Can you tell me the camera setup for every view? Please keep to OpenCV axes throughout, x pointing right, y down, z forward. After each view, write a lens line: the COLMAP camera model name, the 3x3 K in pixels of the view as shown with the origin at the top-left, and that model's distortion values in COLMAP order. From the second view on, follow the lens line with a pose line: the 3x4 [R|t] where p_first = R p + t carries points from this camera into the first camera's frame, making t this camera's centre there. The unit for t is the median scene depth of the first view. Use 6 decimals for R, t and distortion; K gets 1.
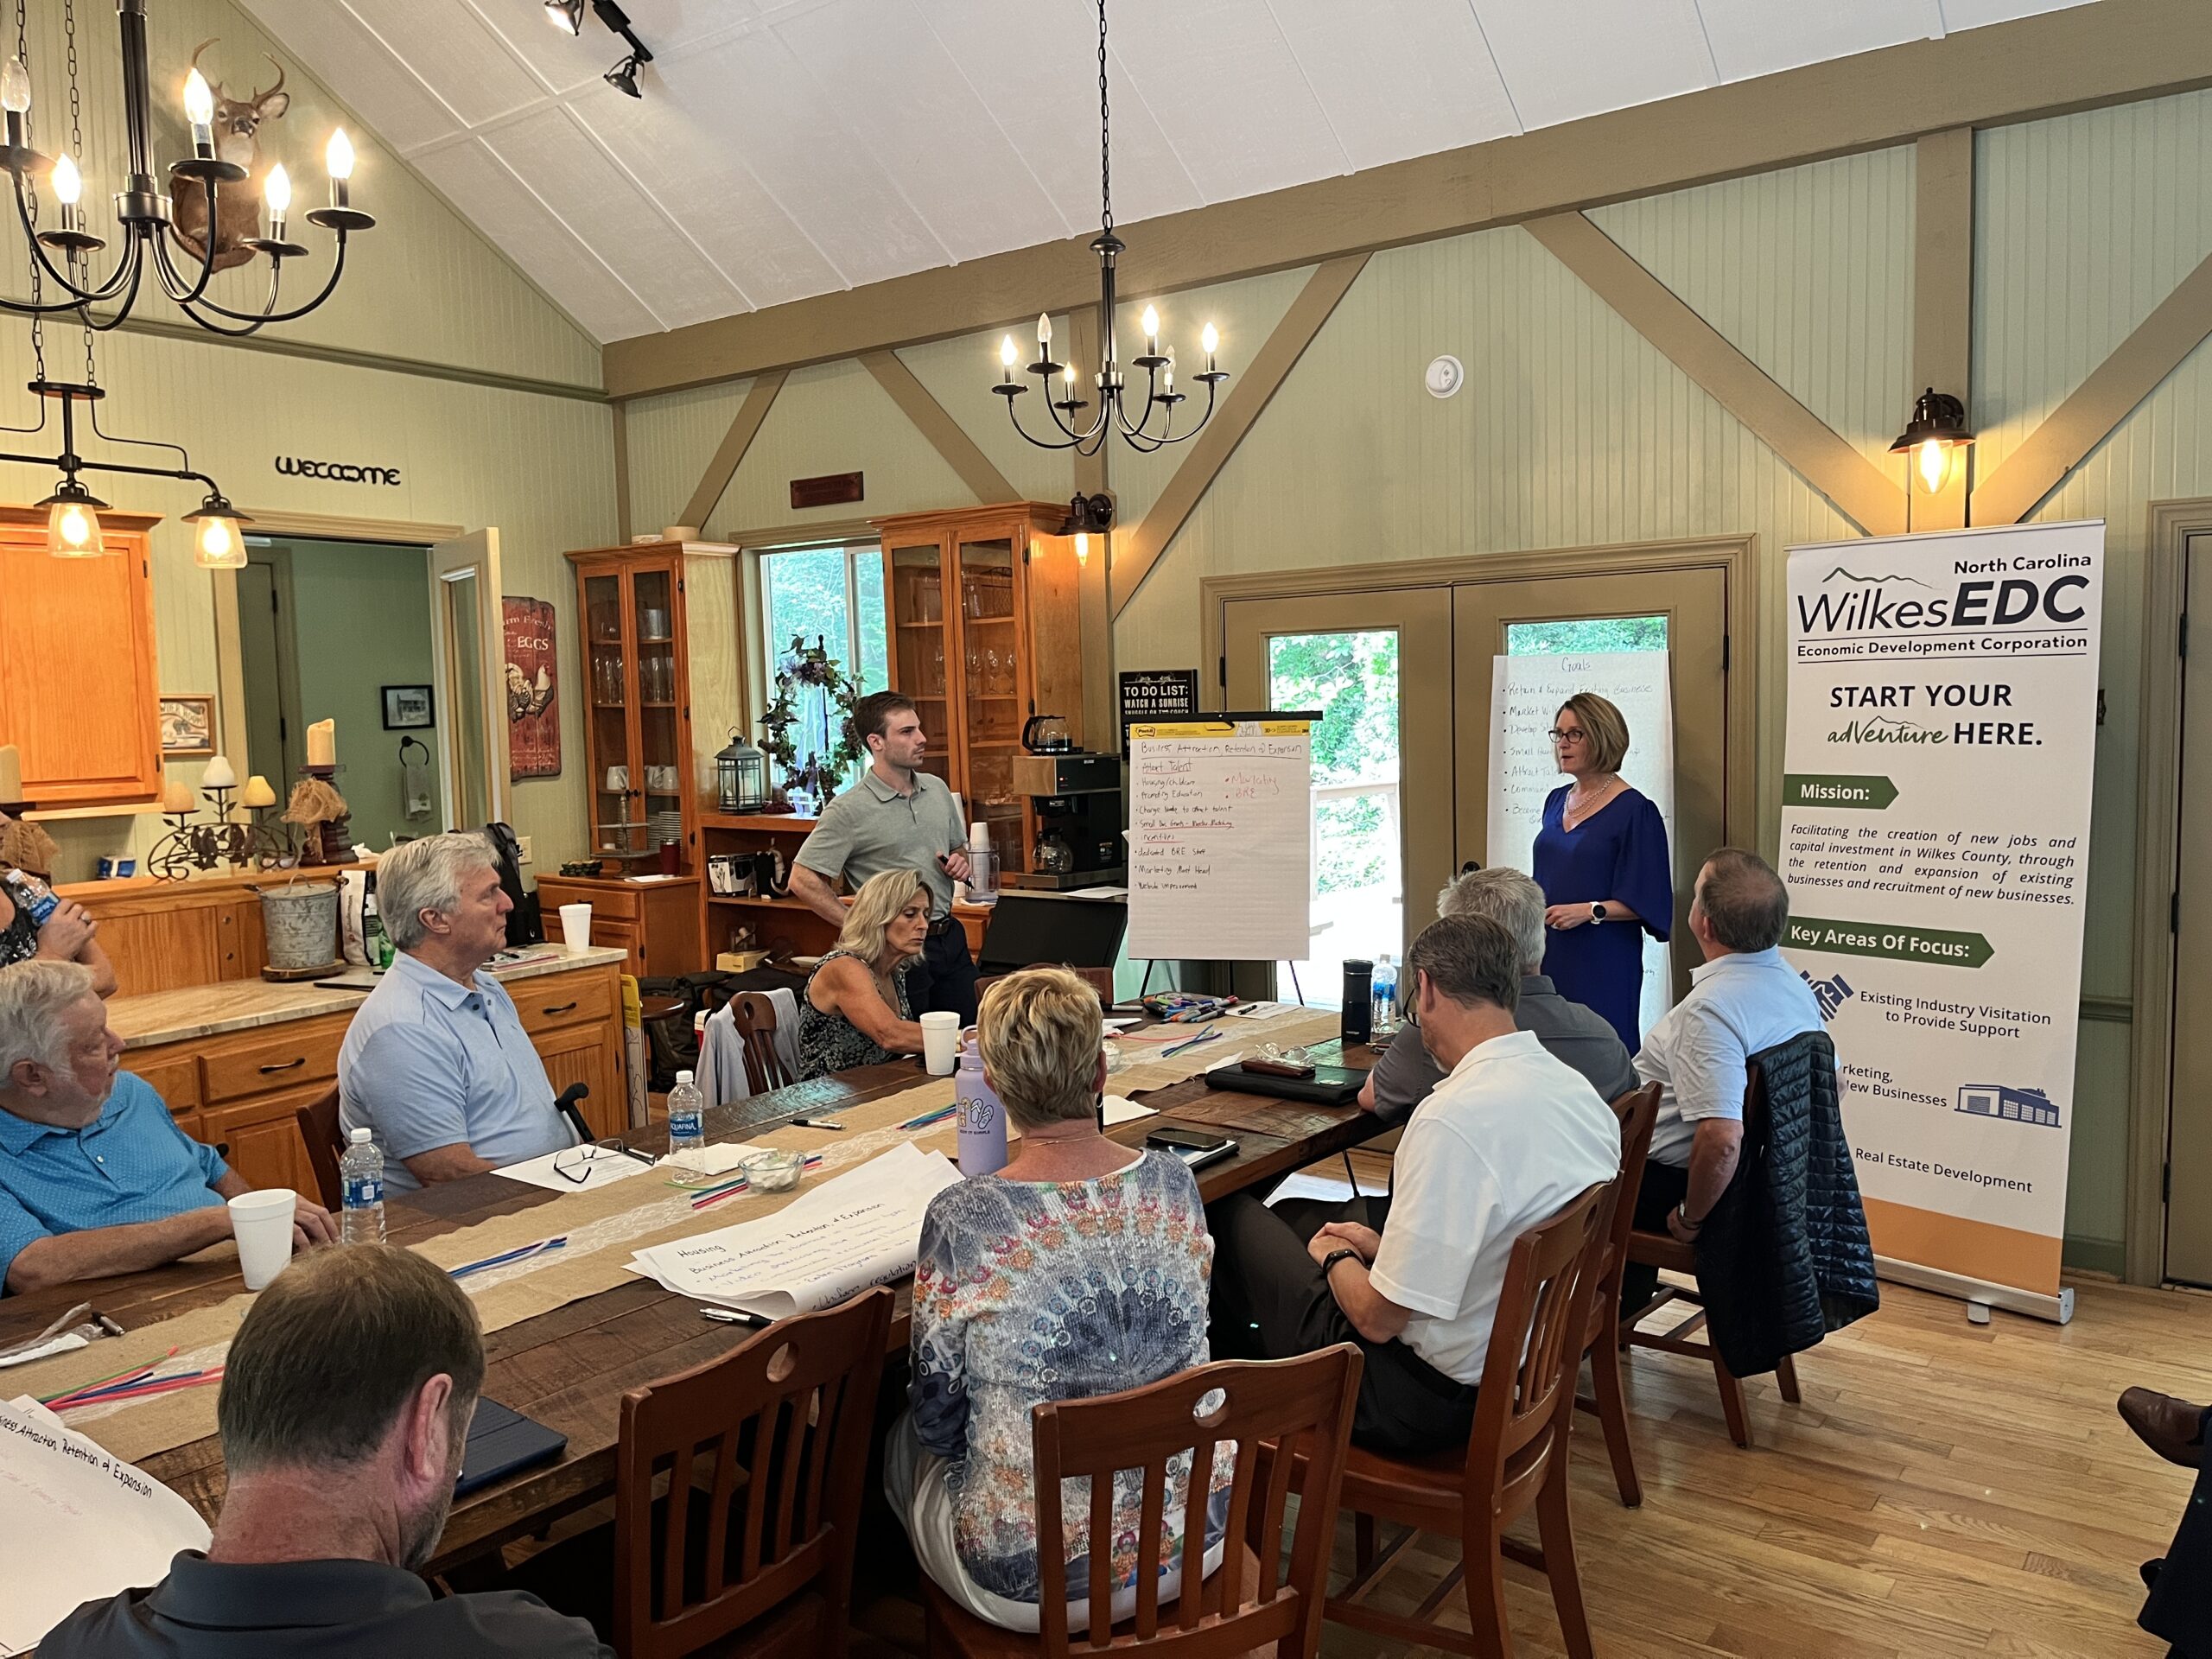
lens RADIAL K [[1663.0, 0, 1122.0], [0, 1663.0, 829.1], [0, 0, 1]] dist [0.071184, -0.090896]
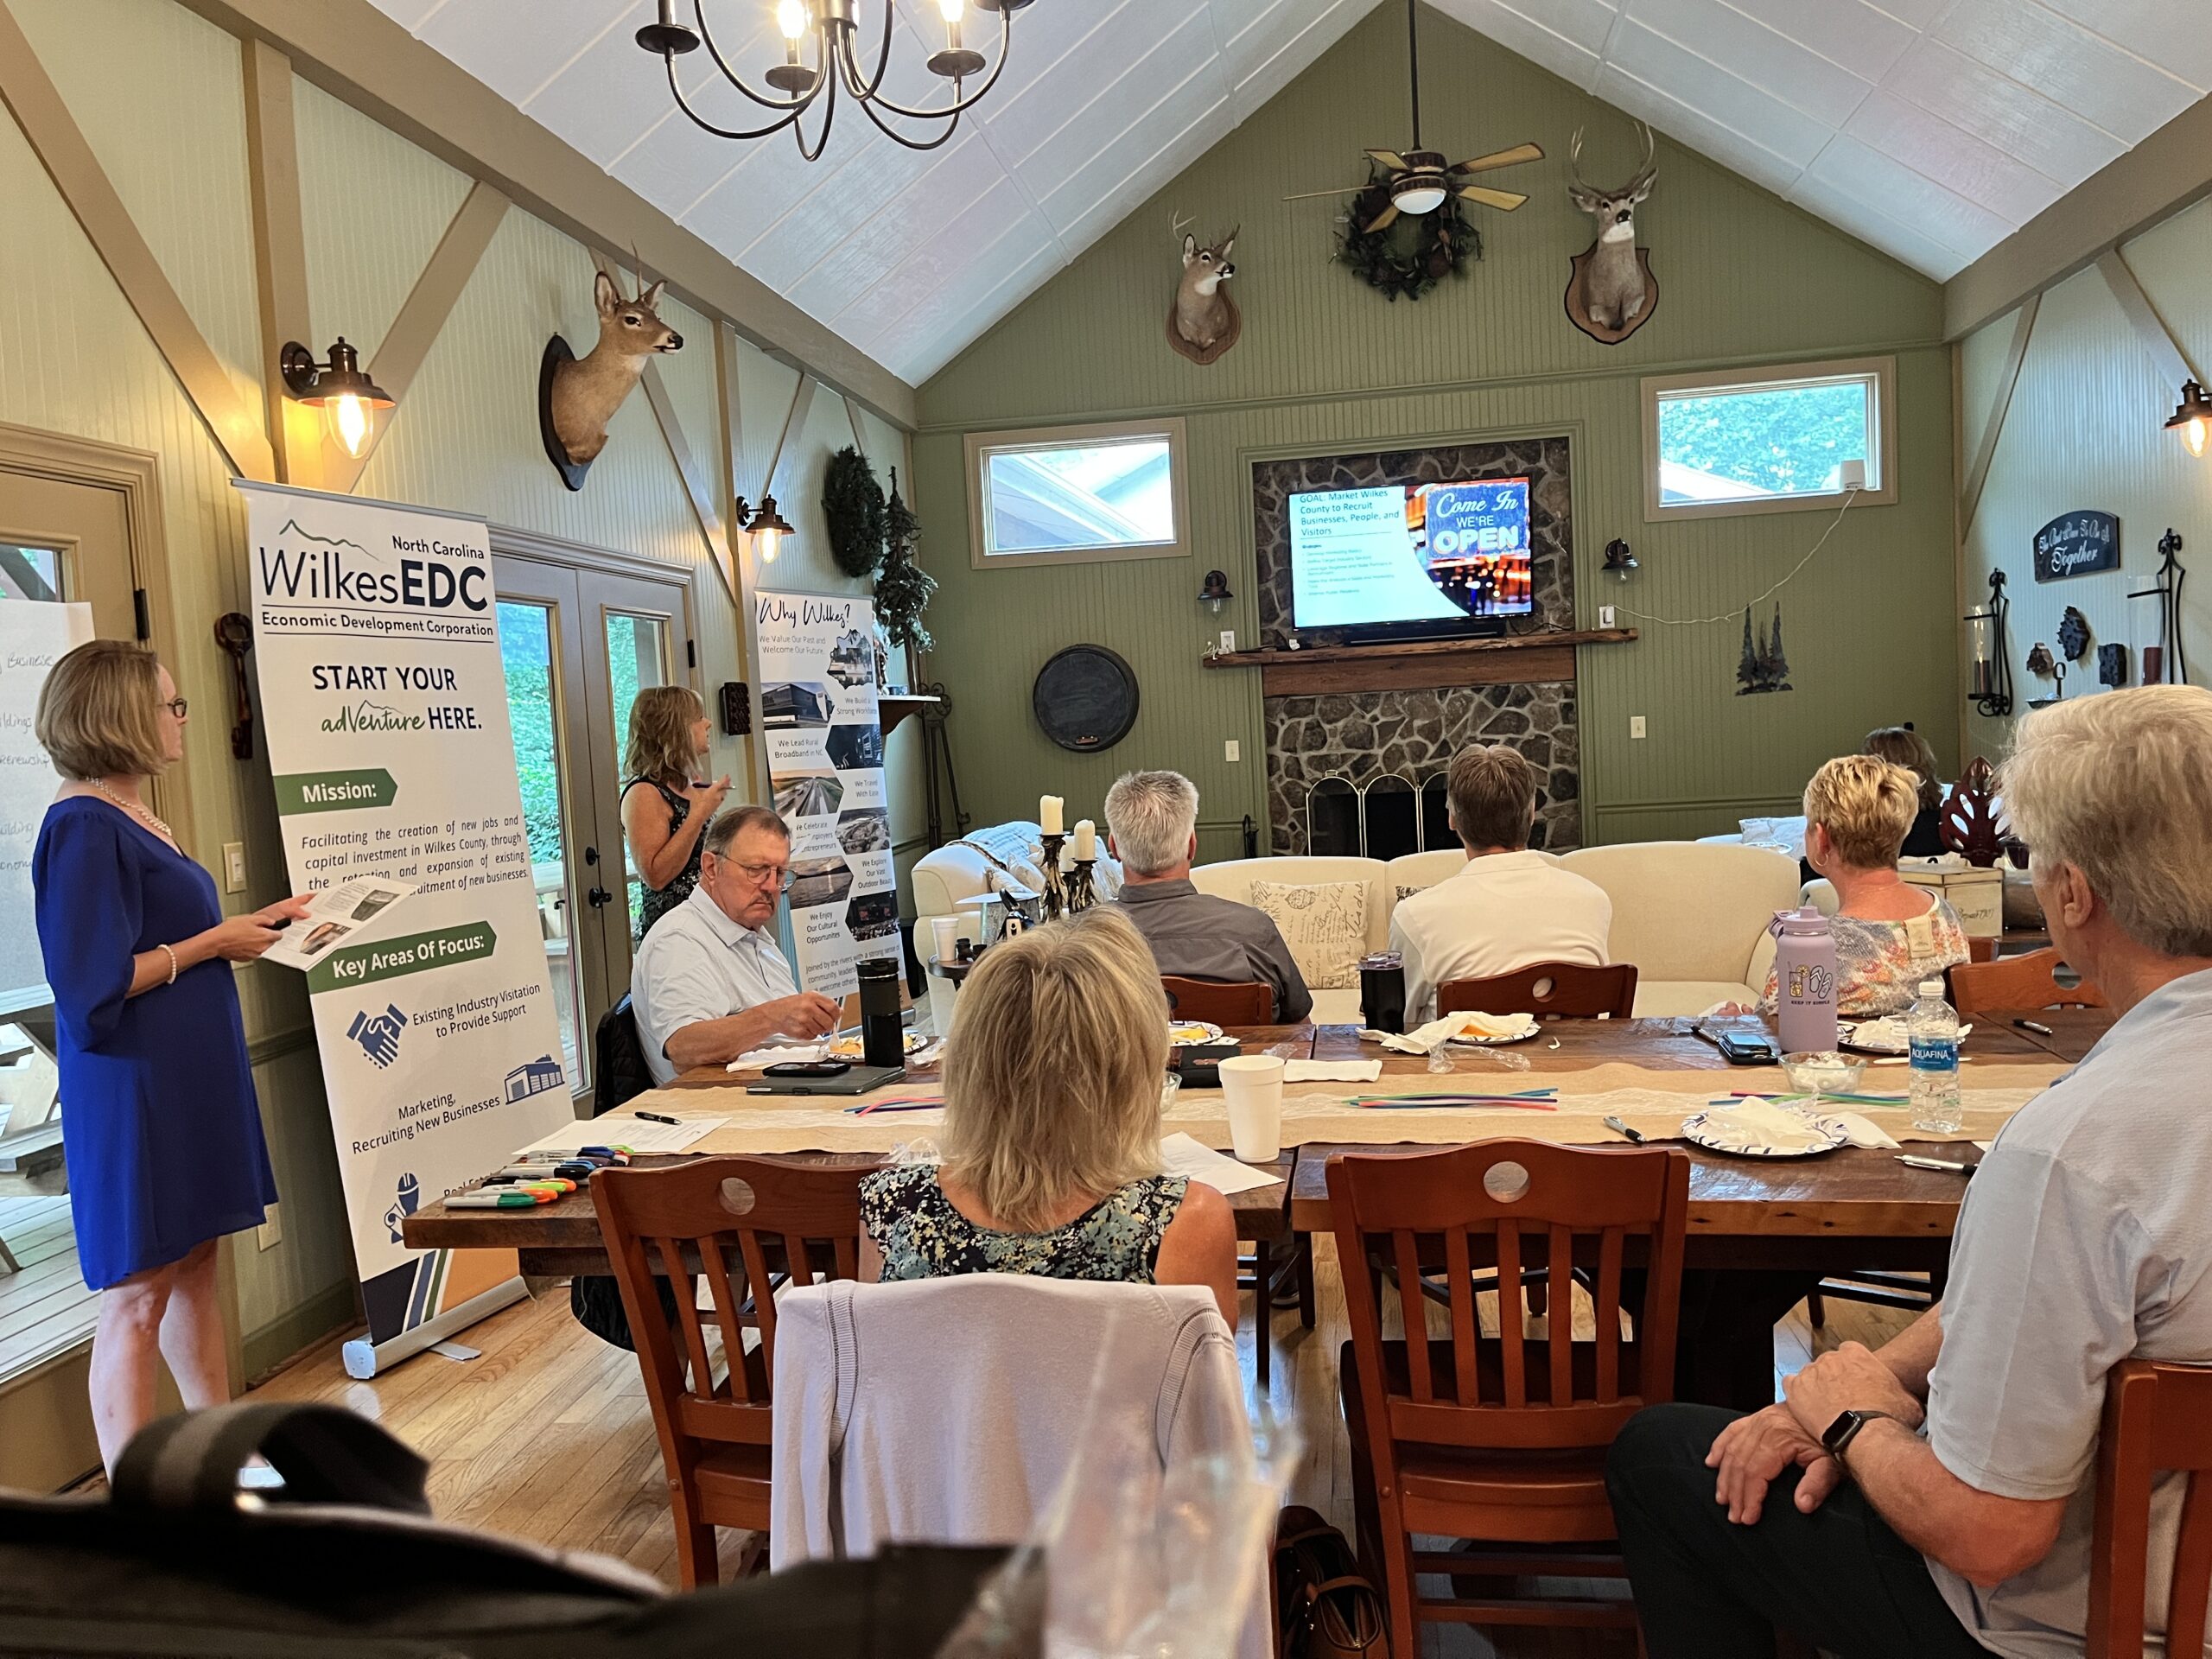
lens RADIAL K [[1663.0, 0, 1106.7], [0, 1663.0, 839.5], [0, 0, 1]] dist [0.071184, -0.090896]
pose [[-0.480261, -0.013440, 0.877023, -0.505342], [0.137597, 0.986348, 0.090464, -0.022616], [-0.866266, 0.164122, -0.471855, 1.112055]]
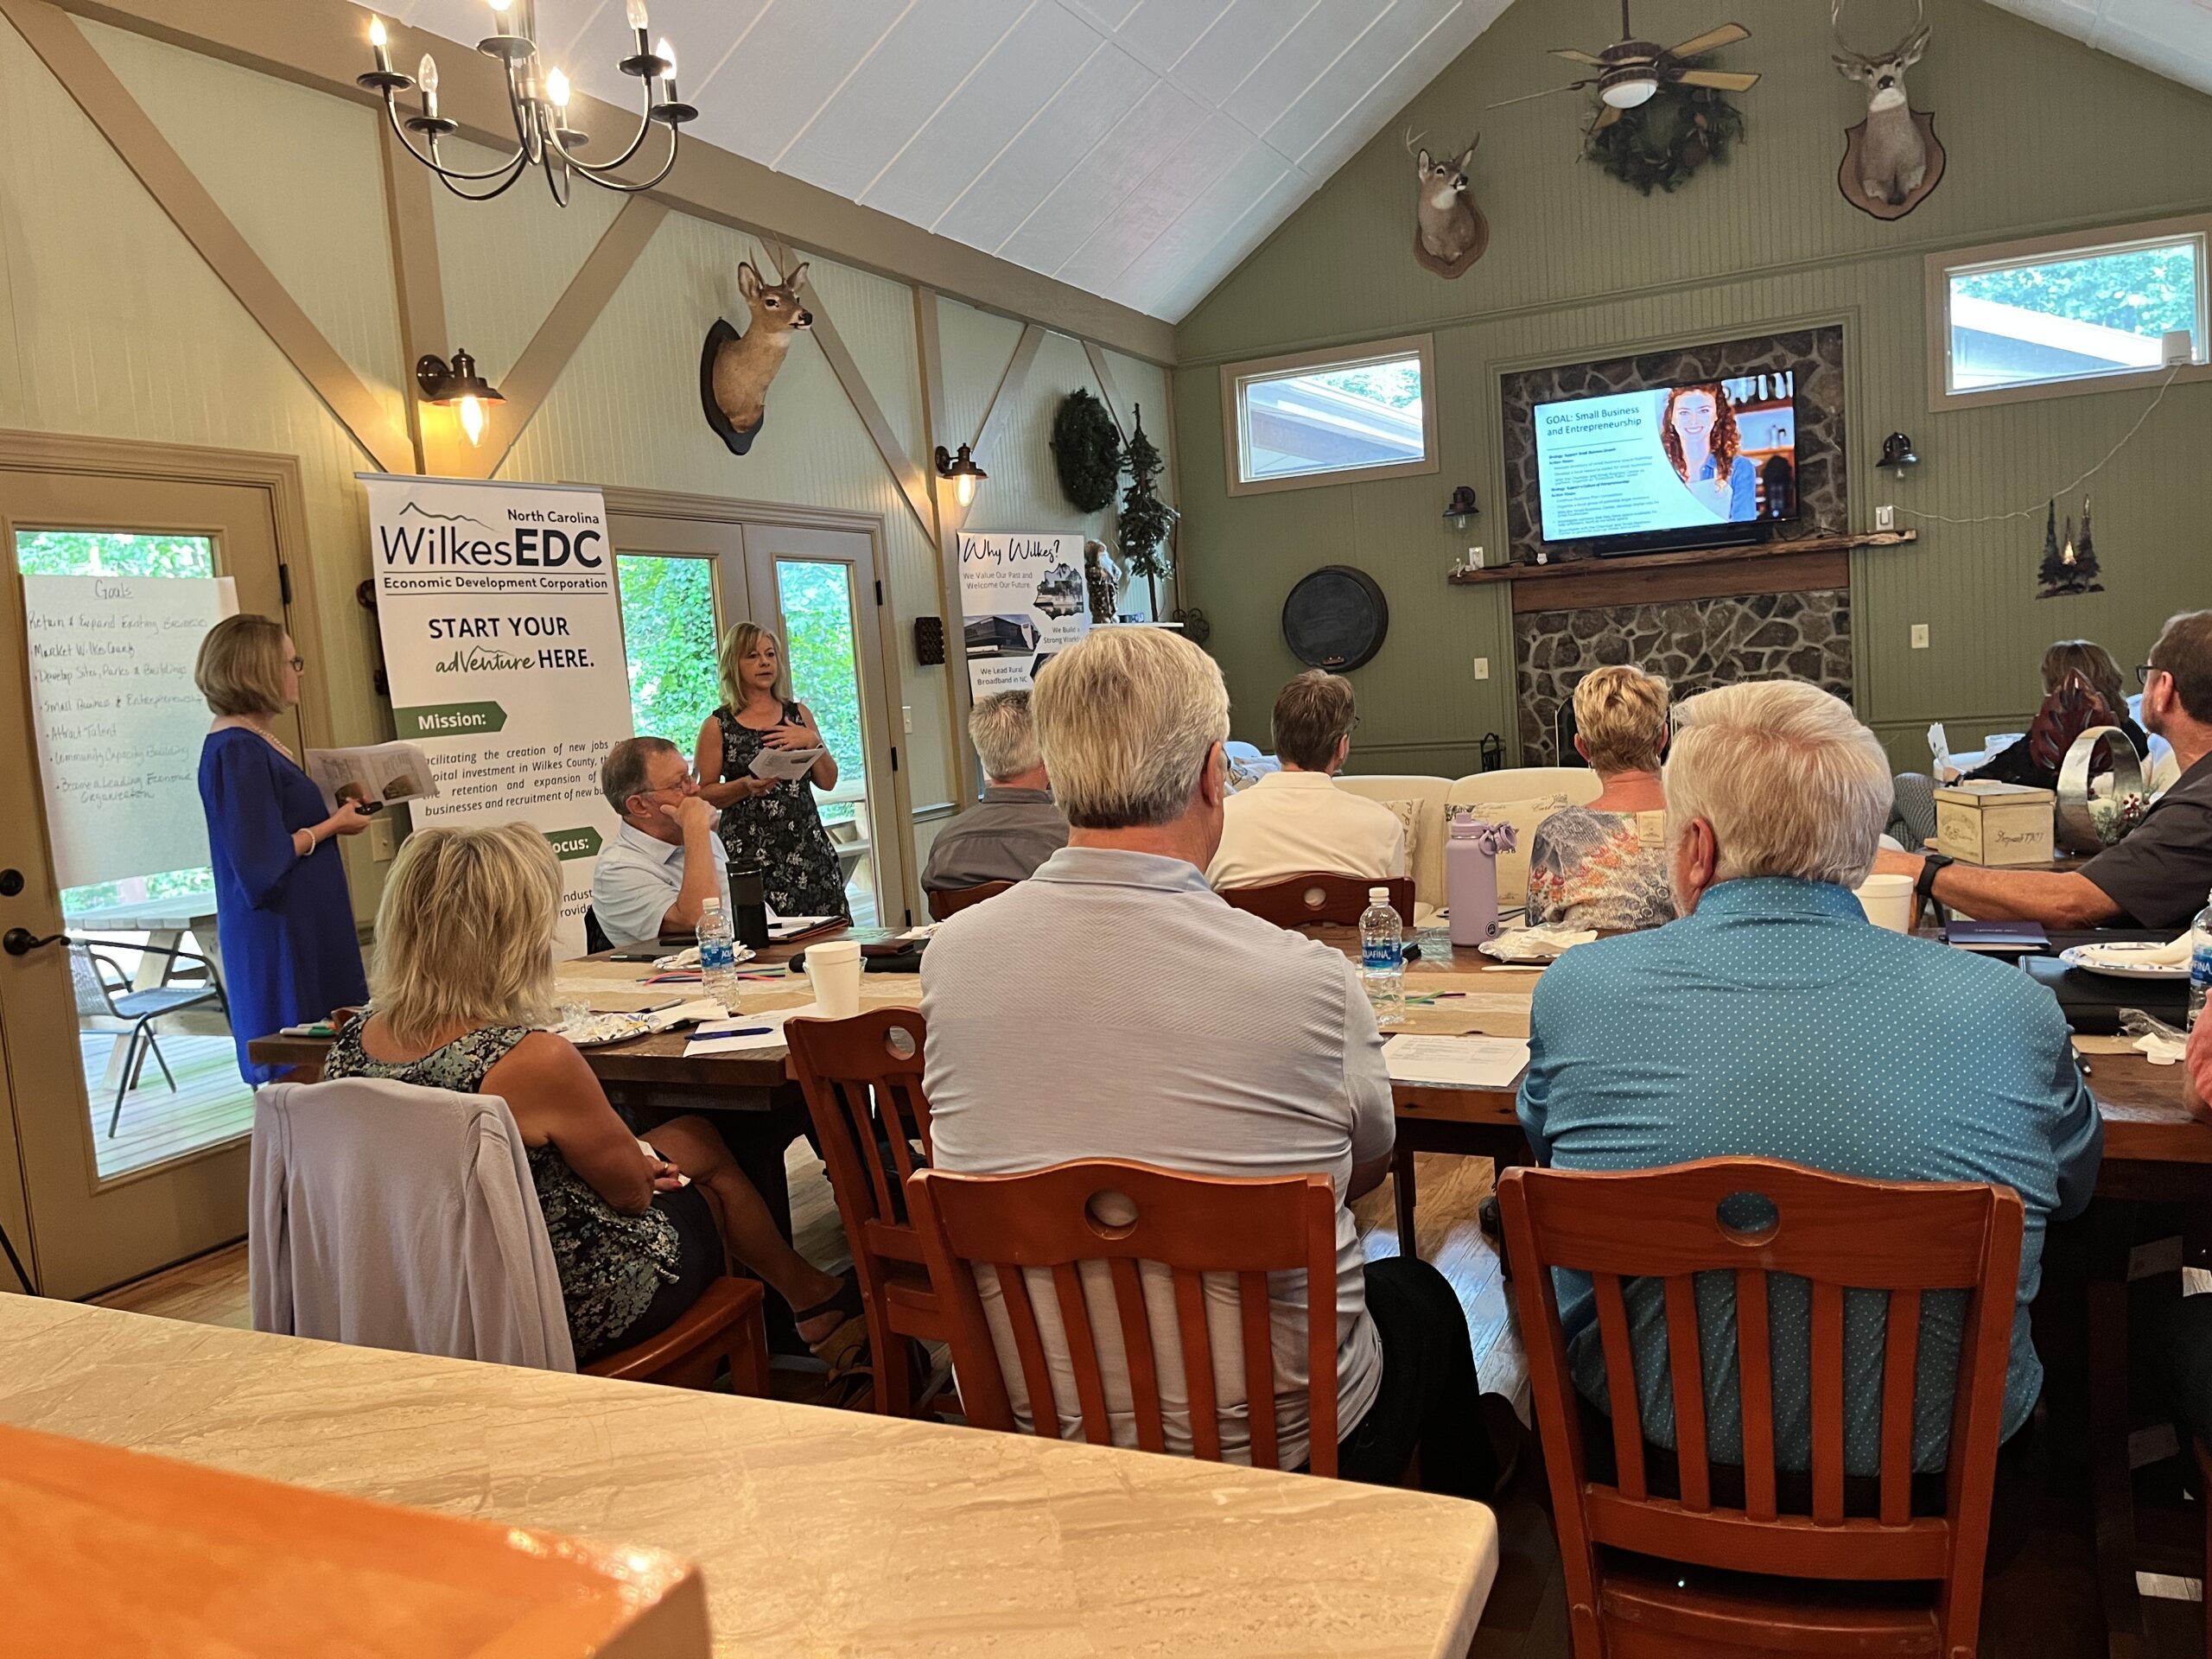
lens RADIAL K [[1663.0, 0, 1115.5], [0, 1663.0, 827.3], [0, 0, 1]] dist [0.071184, -0.090896]
pose [[-0.212336, -0.054158, 0.975695, -0.698161], [0.158073, 0.983410, 0.088987, 0.015815], [-0.964327, 0.173126, -0.200252, 0.859557]]
